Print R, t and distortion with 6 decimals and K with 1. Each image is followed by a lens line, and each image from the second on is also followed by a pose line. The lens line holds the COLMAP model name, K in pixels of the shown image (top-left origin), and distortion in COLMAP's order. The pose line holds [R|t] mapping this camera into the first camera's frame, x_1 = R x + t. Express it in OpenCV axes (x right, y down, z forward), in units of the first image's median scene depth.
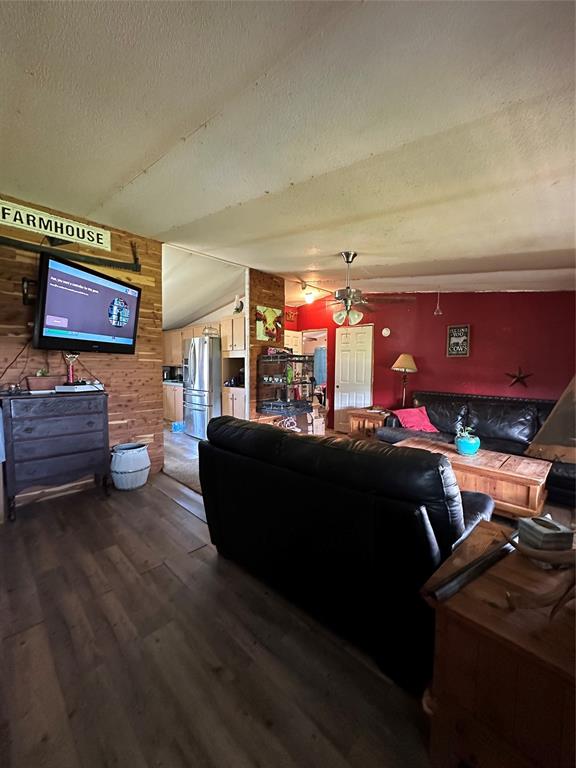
lens RADIAL K [[306.0, 0, 286.9], [0, 306.0, 384.2], [0, 0, 1]] dist [-0.002169, 0.000641]
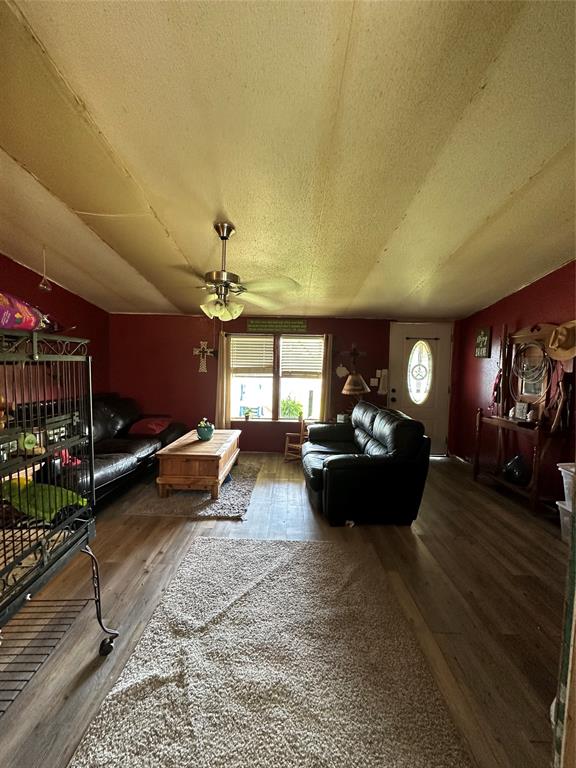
lens RADIAL K [[306.0, 0, 286.9], [0, 306.0, 384.2], [0, 0, 1]] dist [-0.002169, 0.000641]
pose [[-0.697174, -0.069079, 0.713566, -0.381160], [0.009837, 0.994331, 0.105870, -0.091065], [-0.716835, 0.080829, -0.692542, 1.144508]]
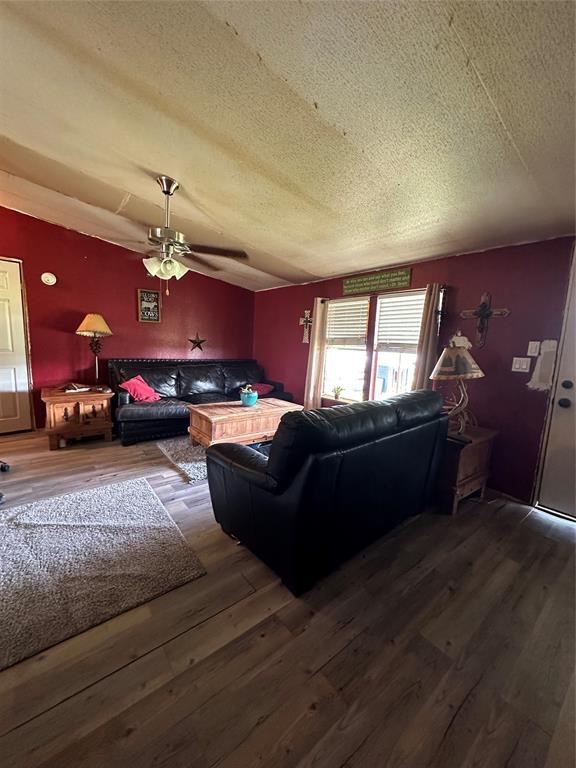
lens RADIAL K [[306.0, 0, 286.9], [0, 306.0, 384.2], [0, 0, 1]] dist [-0.002169, 0.000641]
pose [[0.115435, -0.147927, 0.982239, -0.452129], [0.016711, 0.988998, 0.146981, -0.031488], [-0.993175, -0.000552, 0.116637, 0.488390]]
